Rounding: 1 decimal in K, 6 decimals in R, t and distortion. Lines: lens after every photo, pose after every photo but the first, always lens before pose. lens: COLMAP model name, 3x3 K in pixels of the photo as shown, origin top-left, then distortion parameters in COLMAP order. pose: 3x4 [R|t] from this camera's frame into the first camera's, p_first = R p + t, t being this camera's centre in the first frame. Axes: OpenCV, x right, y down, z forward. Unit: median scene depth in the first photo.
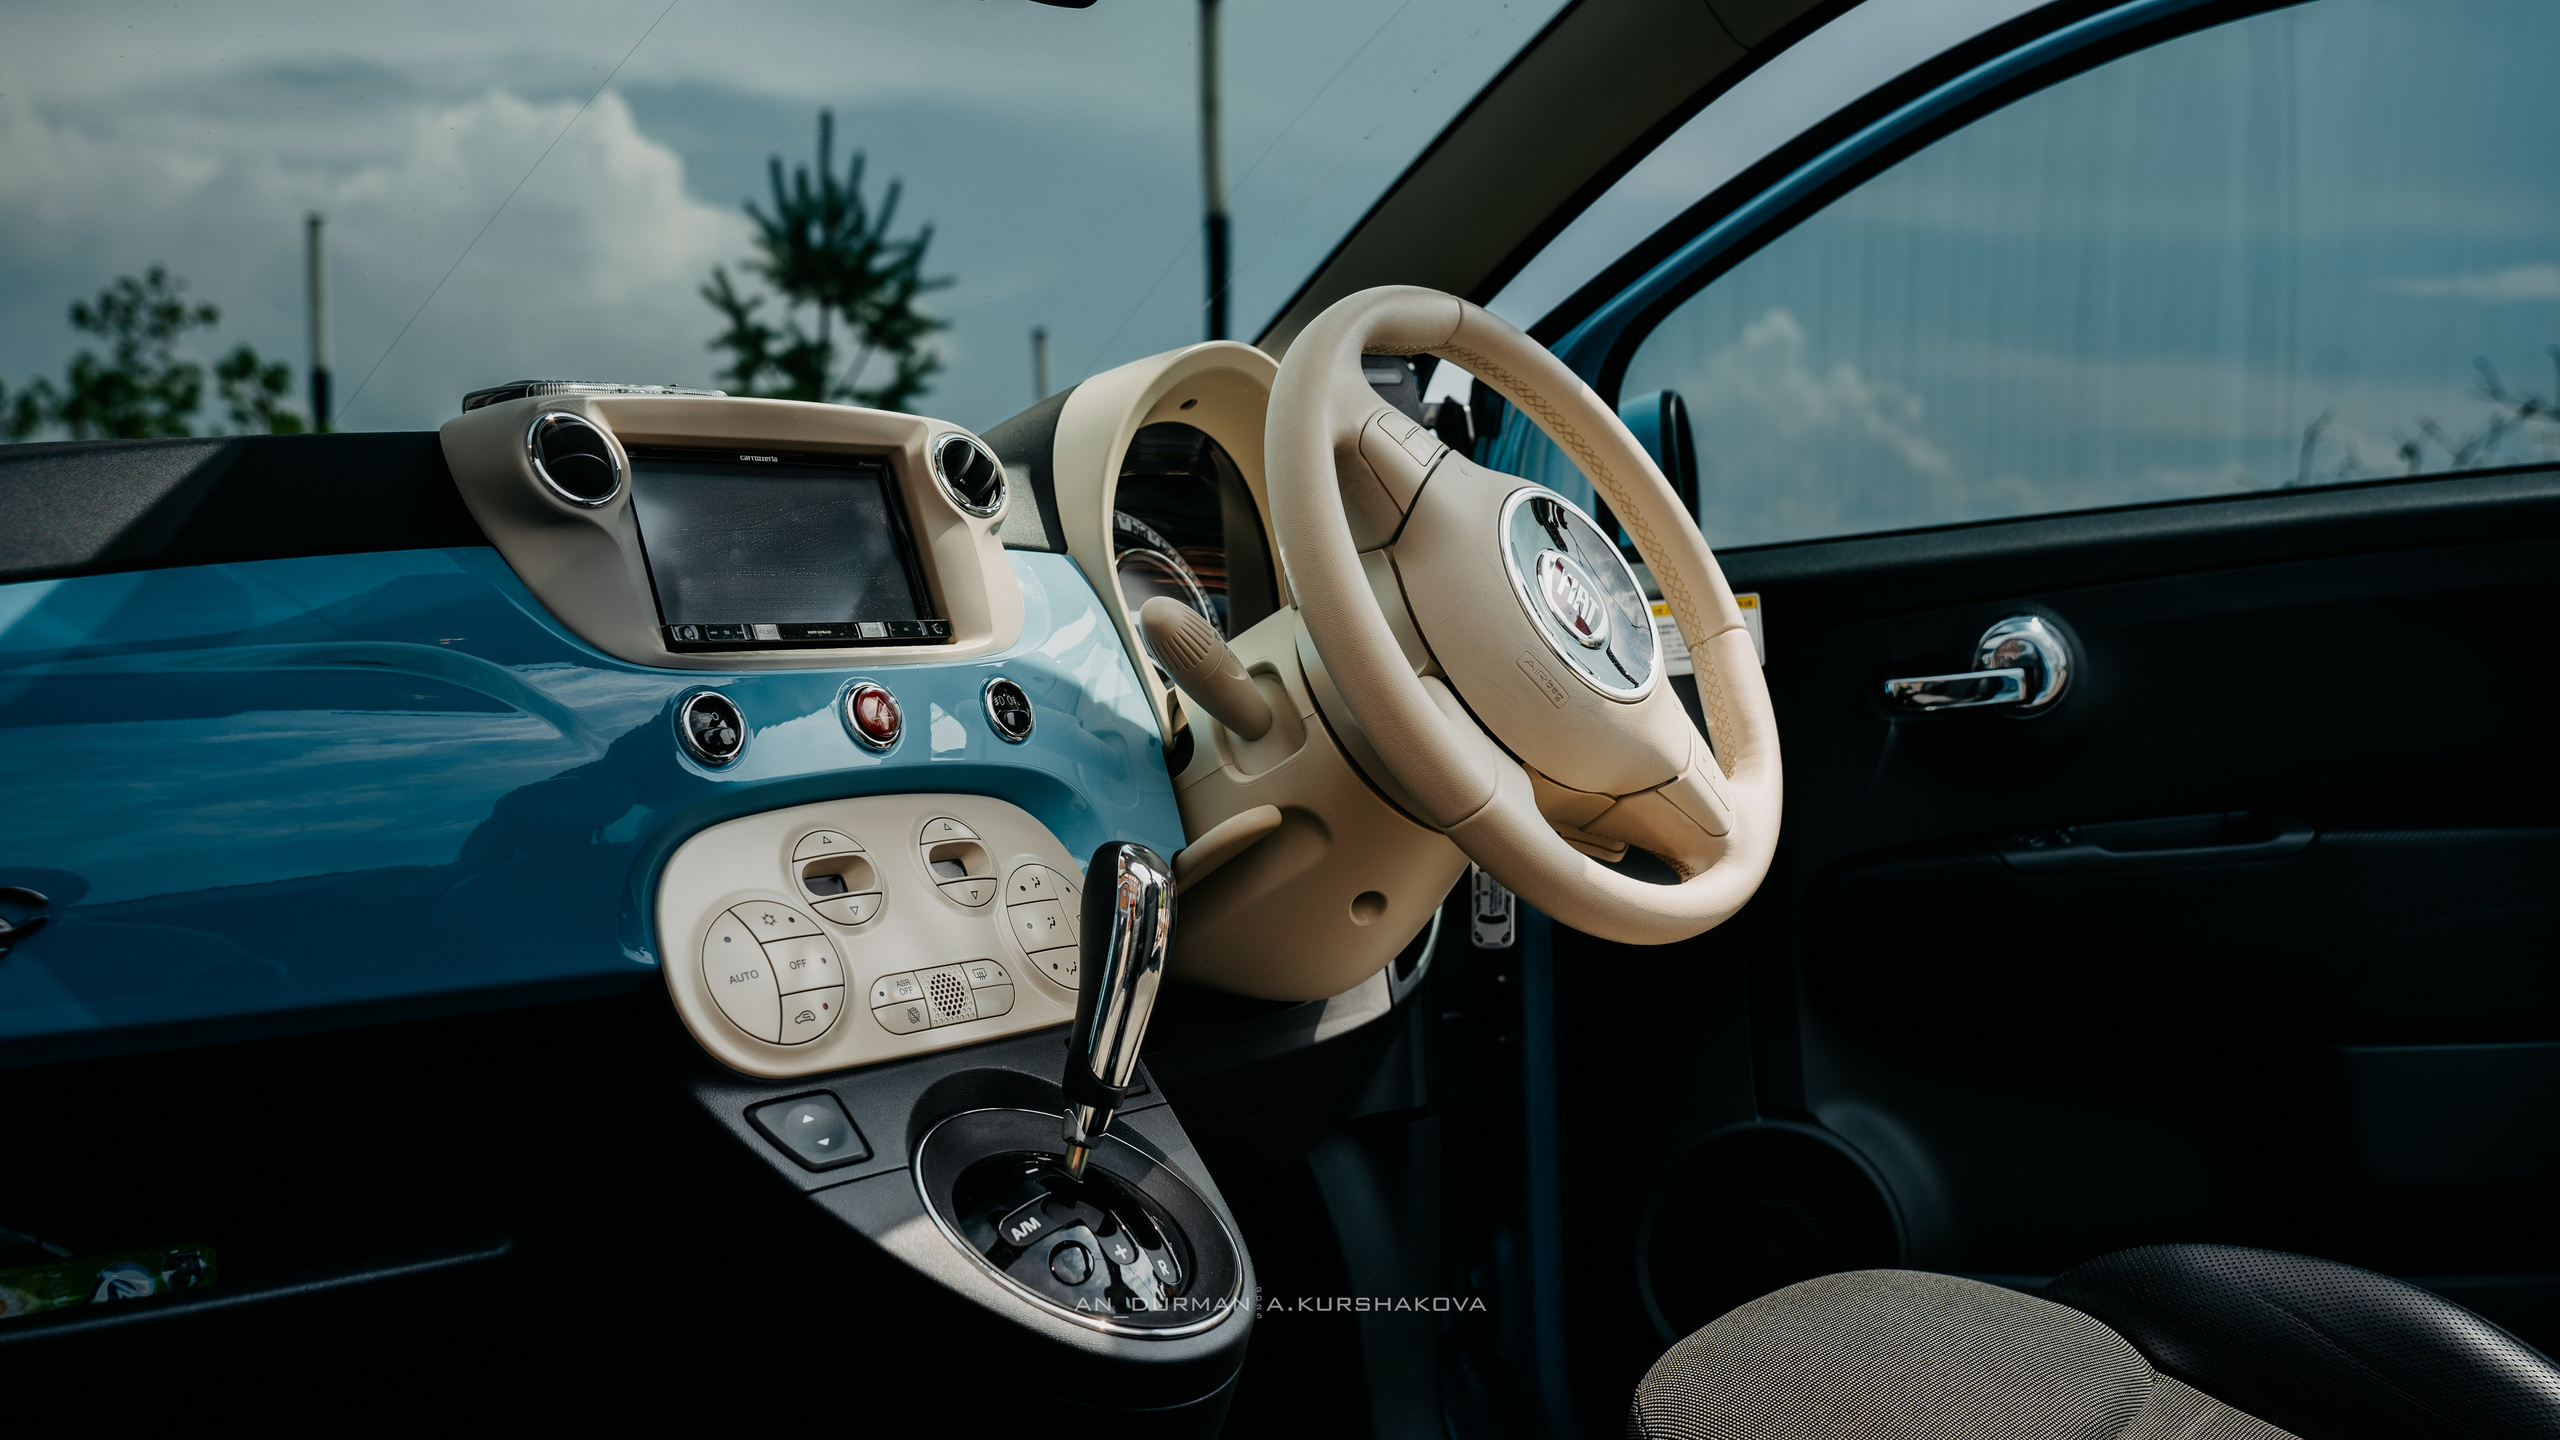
lens RADIAL K [[2695.5, 0, 1280.0], [0, 2695.5, 720.0], [0, 0, 1]] dist [0.227956, 0.006910]
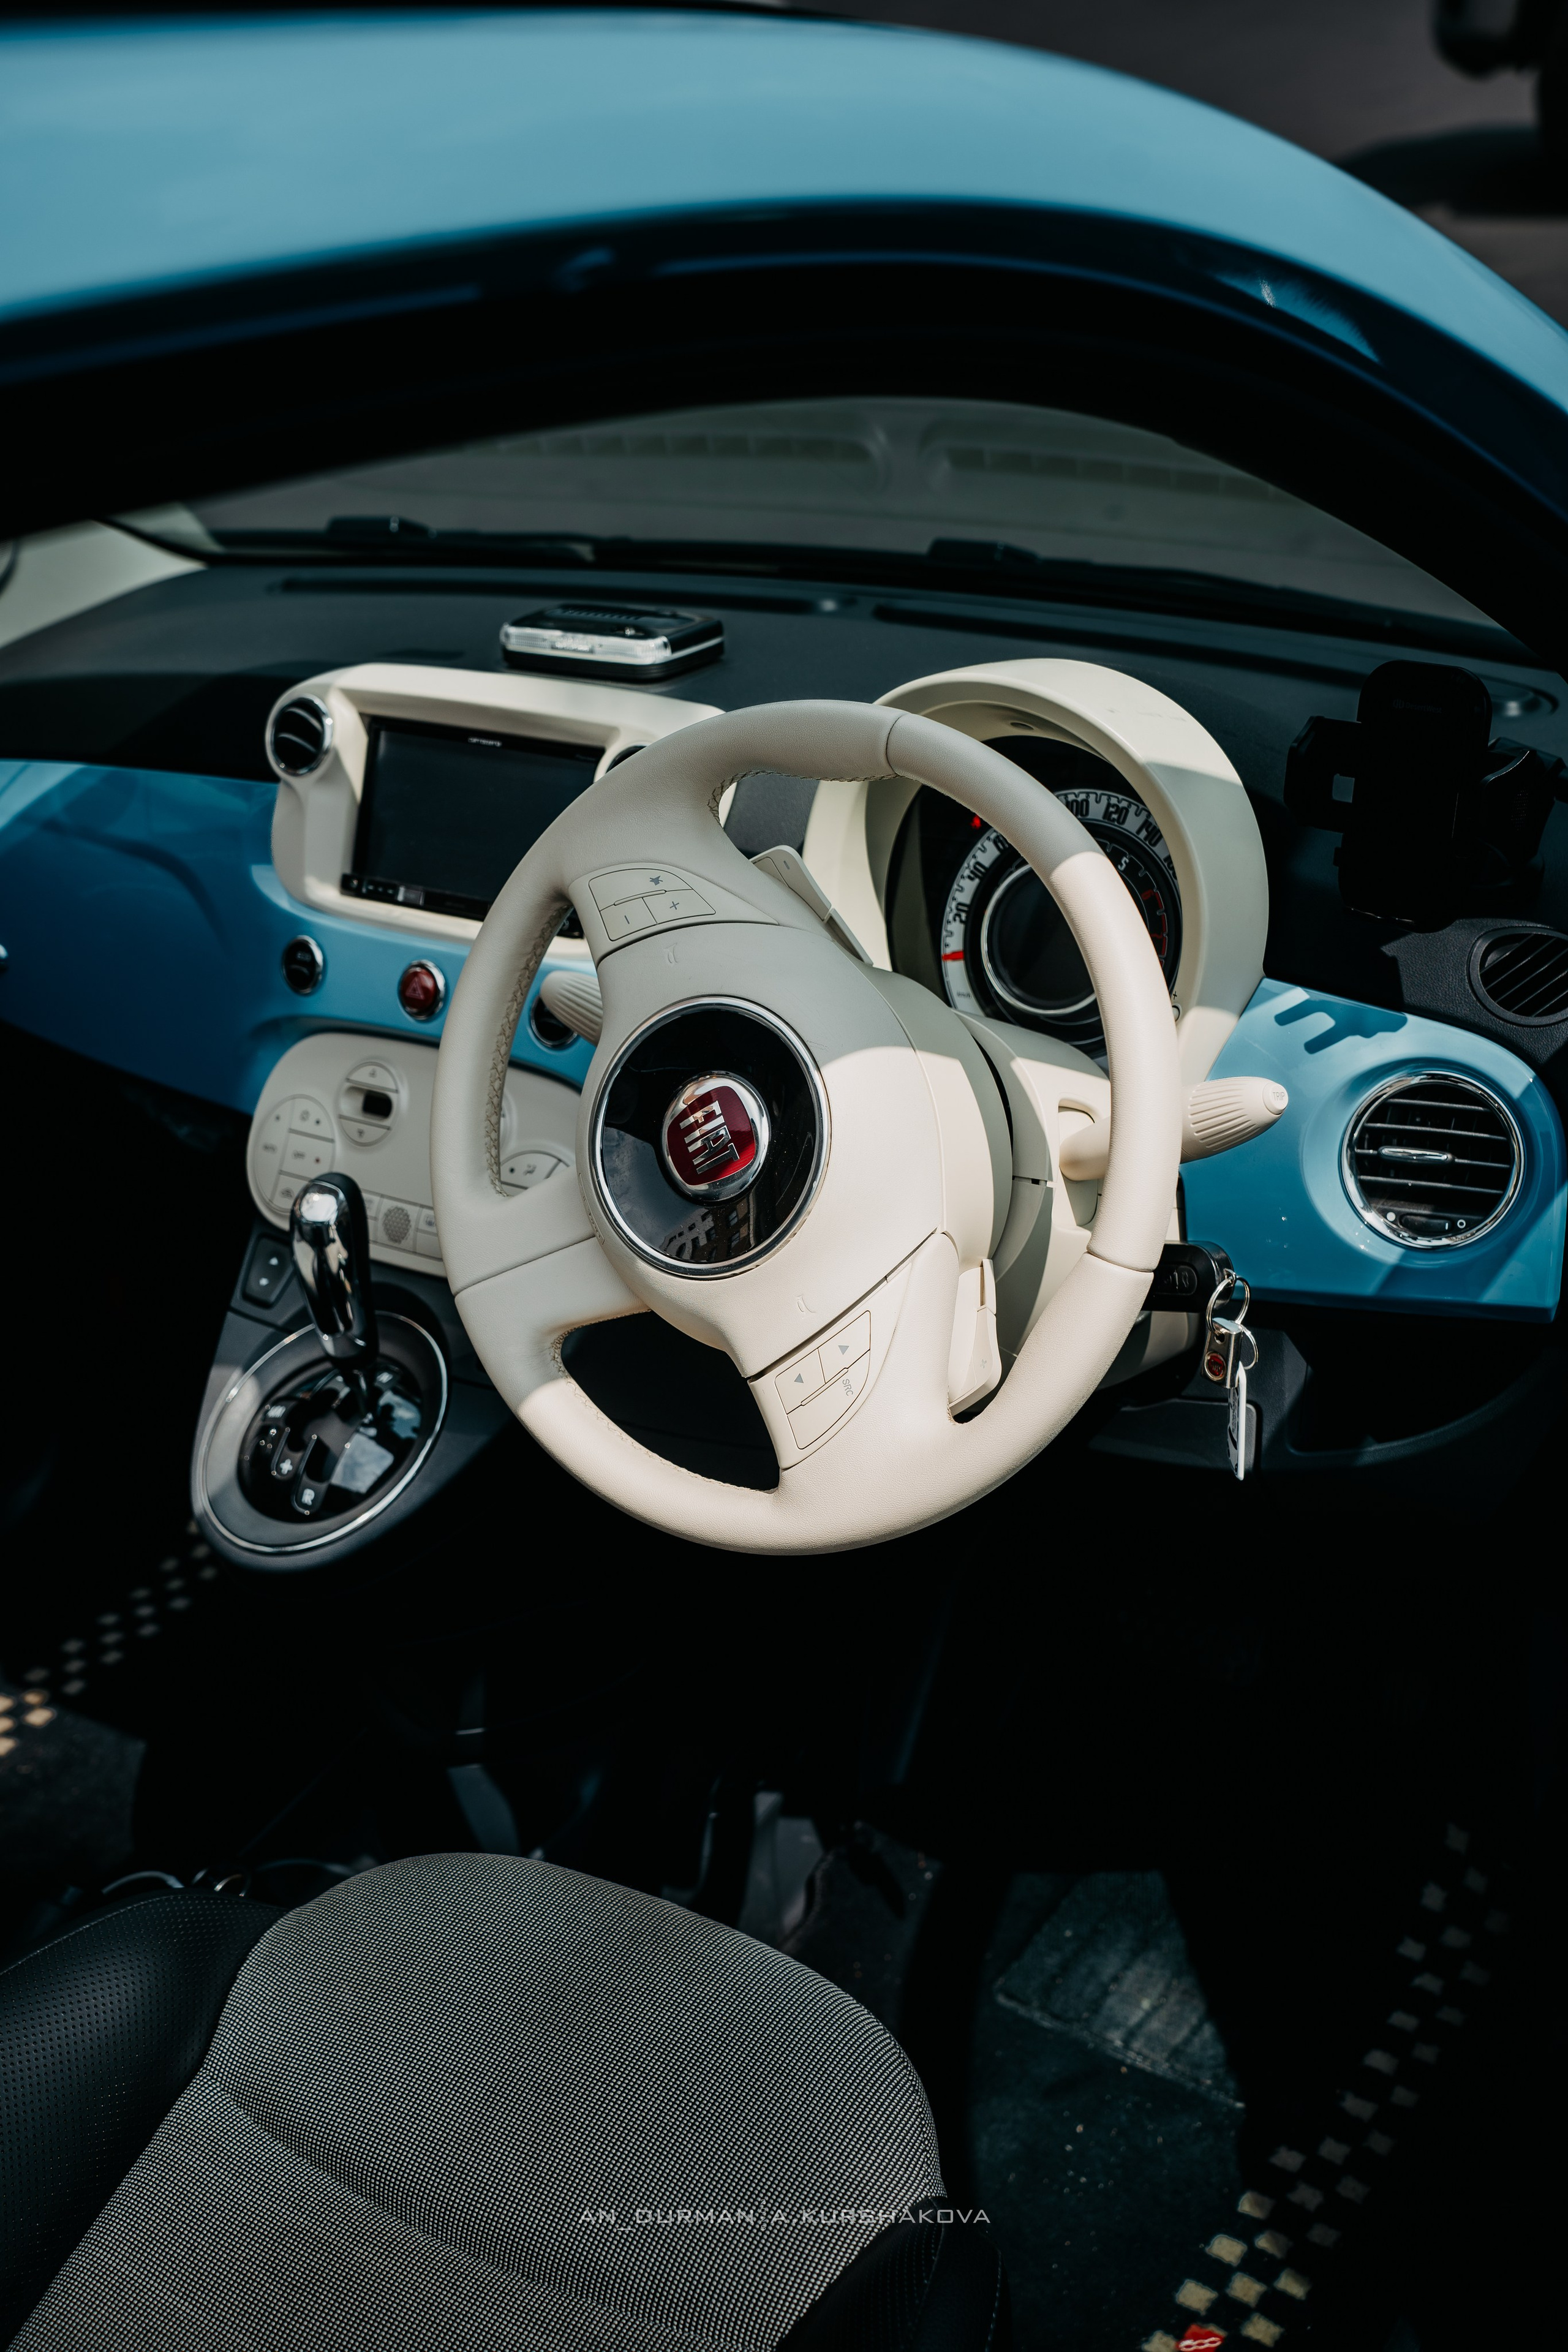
lens RADIAL K [[2940.2, 0, 784.0], [0, 2940.2, 1176.0], [0, 0, 1]] dist [0.077131, 0.001528]
pose [[0.075611, 0.438100, -0.895741, 1.097716], [0.019976, 0.897467, 0.440630, -0.513667], [0.996937, -0.051210, 0.059107, 1.107361]]
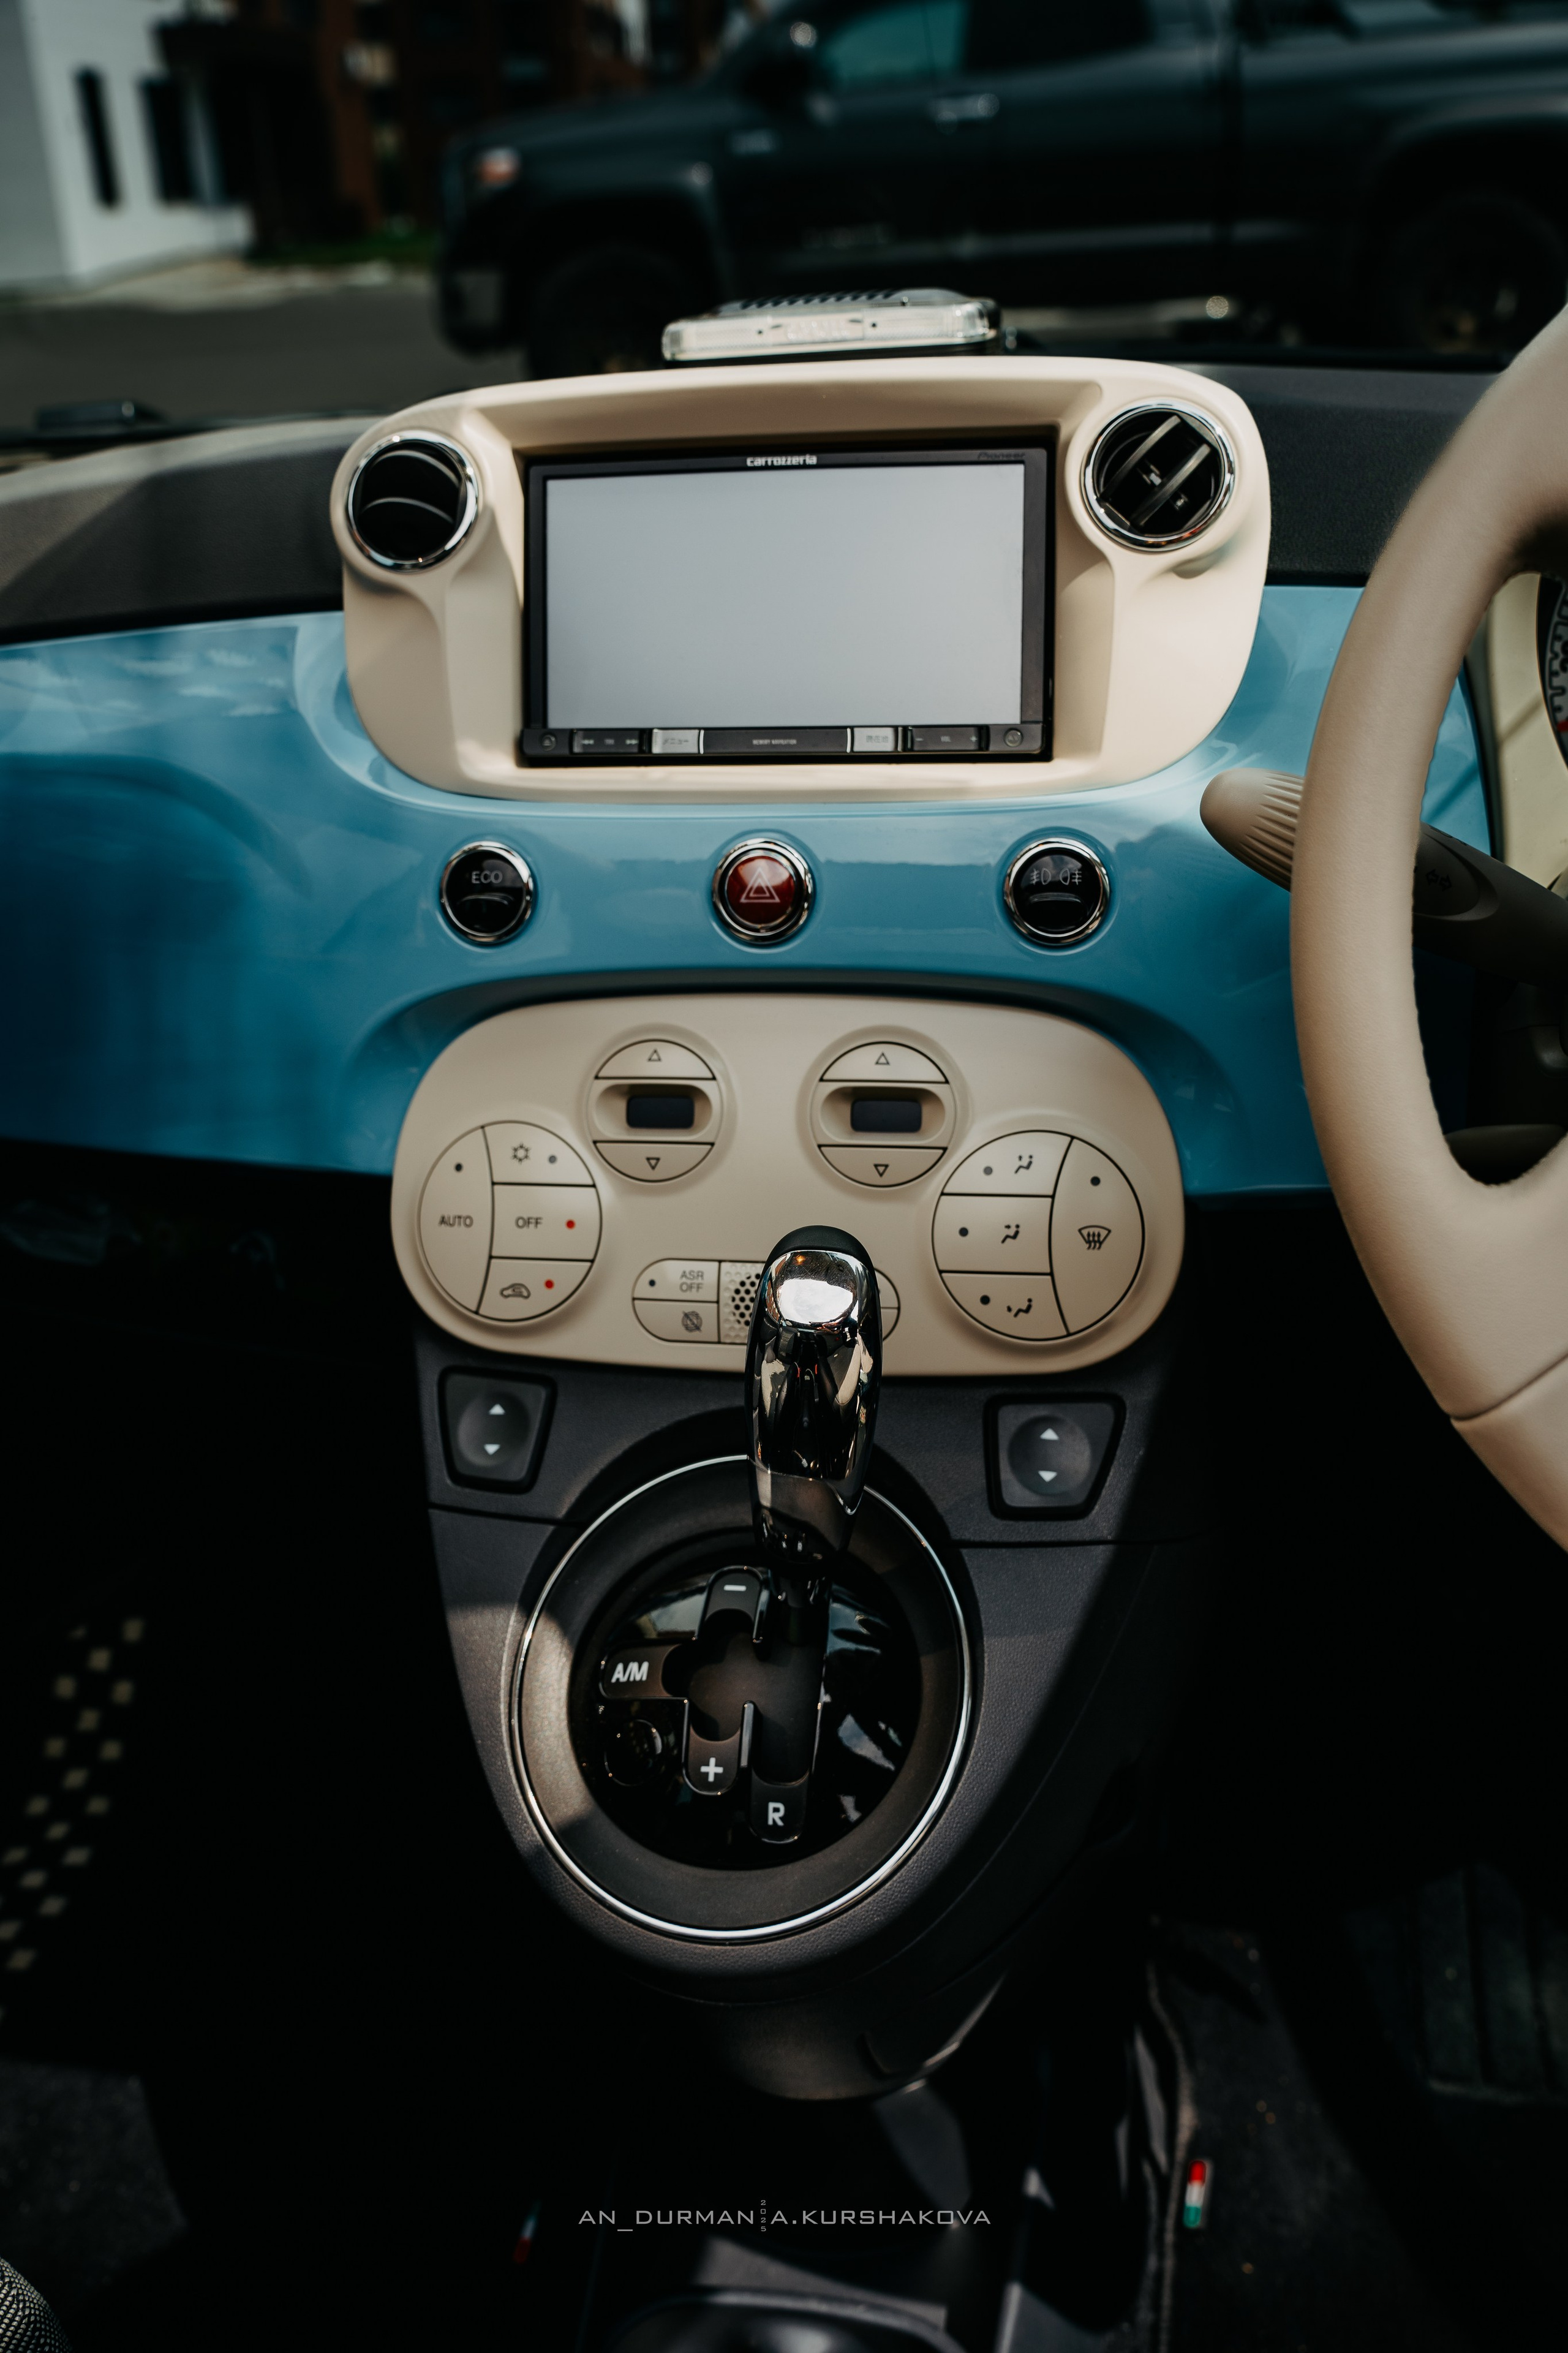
lens RADIAL K [[1967.6, 0, 784.0], [0, 1967.6, 1176.5], [0, 0, 1]] dist [-0.079531, 0.004046]
pose [[0.489562, 0.393961, -0.777897, 0.275064], [0.007887, 0.890079, 0.455739, -0.168135], [0.871933, -0.229248, 0.432641, 0.793643]]
